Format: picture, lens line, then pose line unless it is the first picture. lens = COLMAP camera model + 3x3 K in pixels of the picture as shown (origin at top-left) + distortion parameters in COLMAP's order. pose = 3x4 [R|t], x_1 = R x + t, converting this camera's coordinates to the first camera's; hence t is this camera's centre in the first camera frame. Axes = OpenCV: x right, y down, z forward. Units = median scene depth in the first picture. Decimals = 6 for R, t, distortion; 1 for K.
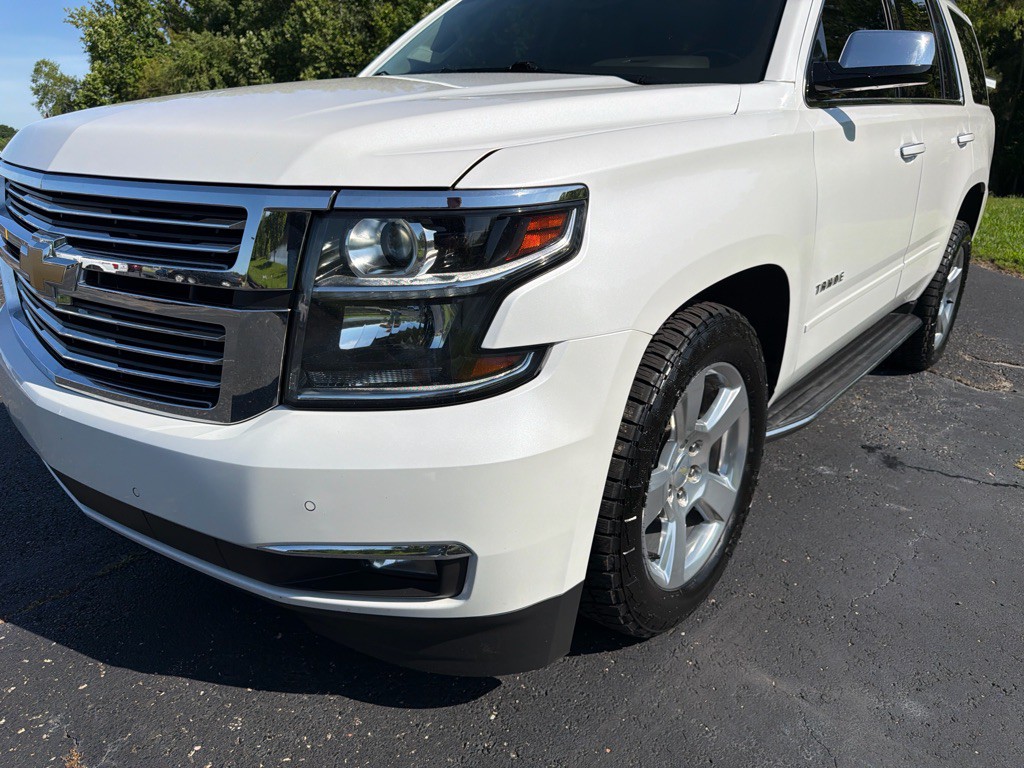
lens RADIAL K [[730.3, 0, 509.2], [0, 730.3, 386.6], [0, 0, 1]] dist [0.038869, -0.047594]
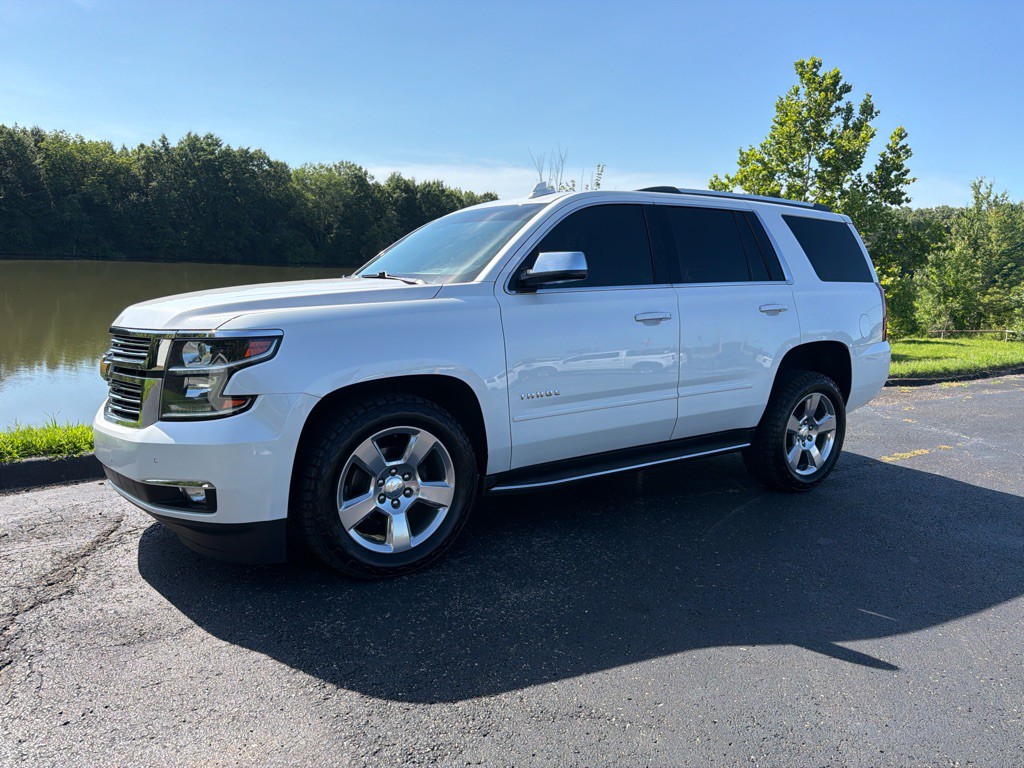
lens RADIAL K [[730.3, 0, 518.6], [0, 730.3, 385.8], [0, 0, 1]] dist [0.038869, -0.047594]
pose [[0.961240, 0.024607, -0.274613, 1.435442], [-0.084308, 0.974535, -0.207782, 0.311212], [0.262507, 0.222881, 0.938837, -0.925644]]
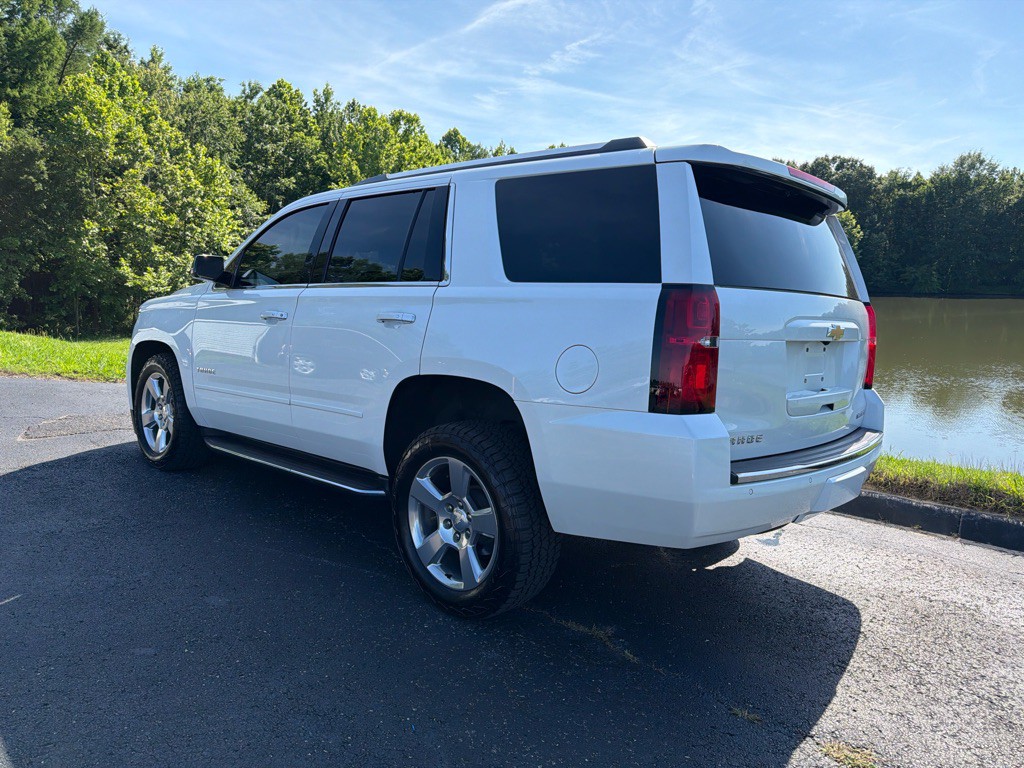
lens RADIAL K [[730.3, 0, 507.9], [0, 730.3, 385.9], [0, 0, 1]] dist [0.038869, -0.047594]
pose [[-0.069675, 0.085470, -0.993902, 4.193329], [-0.377933, 0.919792, 0.105591, -1.110303], [0.923207, 0.382986, -0.031784, 3.231997]]
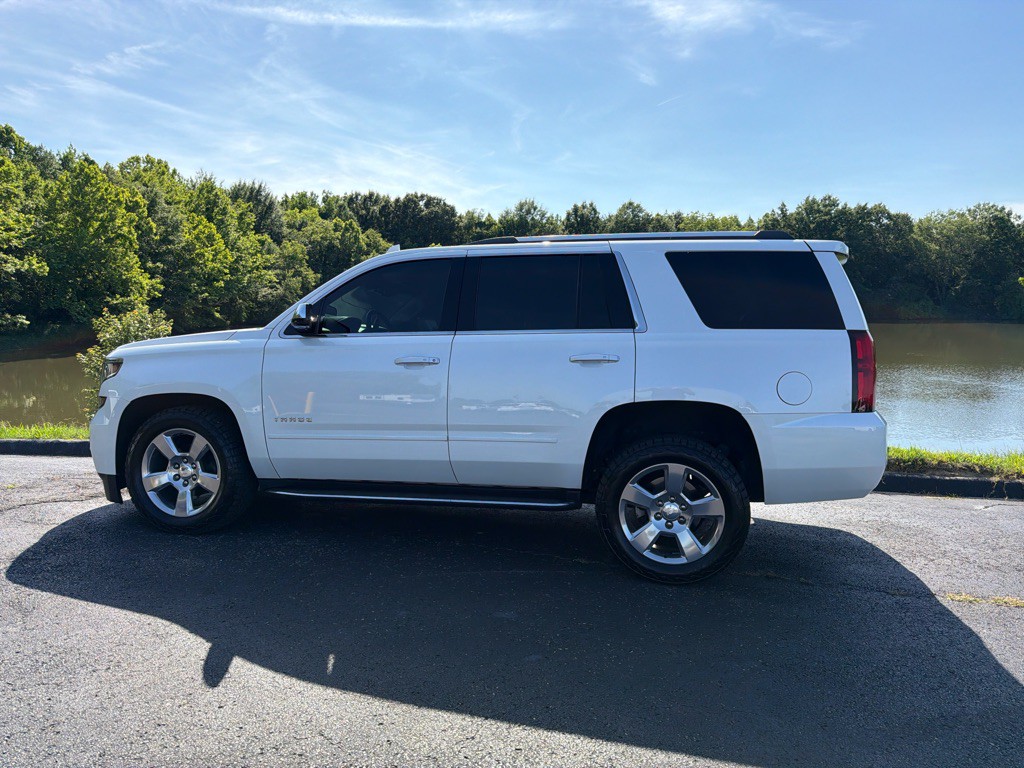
lens RADIAL K [[730.3, 0, 508.6], [0, 730.3, 387.9], [0, 0, 1]] dist [0.038869, -0.047594]
pose [[0.456132, 0.043809, -0.888833, 4.307944], [-0.307654, 0.944966, -0.111306, -0.318789], [0.835040, 0.324223, 0.444507, 1.003187]]
